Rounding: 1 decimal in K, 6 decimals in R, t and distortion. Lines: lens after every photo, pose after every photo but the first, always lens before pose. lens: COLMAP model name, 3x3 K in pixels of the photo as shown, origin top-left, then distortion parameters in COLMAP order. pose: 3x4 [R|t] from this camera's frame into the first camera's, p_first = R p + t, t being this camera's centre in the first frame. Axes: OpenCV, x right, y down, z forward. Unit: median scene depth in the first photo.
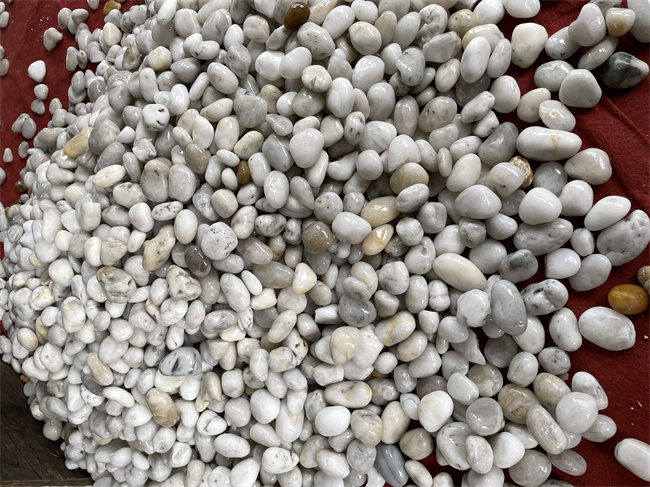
lens RADIAL K [[509.6, 0, 322.9], [0, 509.6, 242.6], [0, 0, 1]] dist [0.081953, -0.128653]
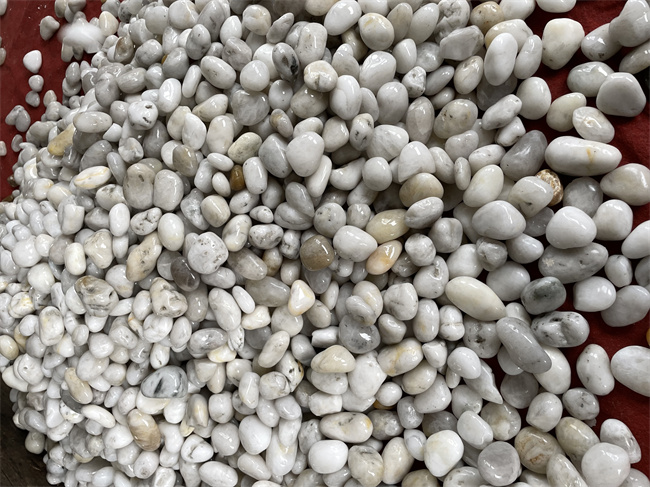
lens RADIAL K [[509.6, 0, 321.7], [0, 509.6, 242.5], [0, 0, 1]] dist [0.081953, -0.128653]
pose [[0.999413, 0.028693, -0.018706, 0.013931], [-0.028593, 0.999576, 0.005588, -0.032724], [0.018858, -0.005049, 0.999809, 0.099387]]
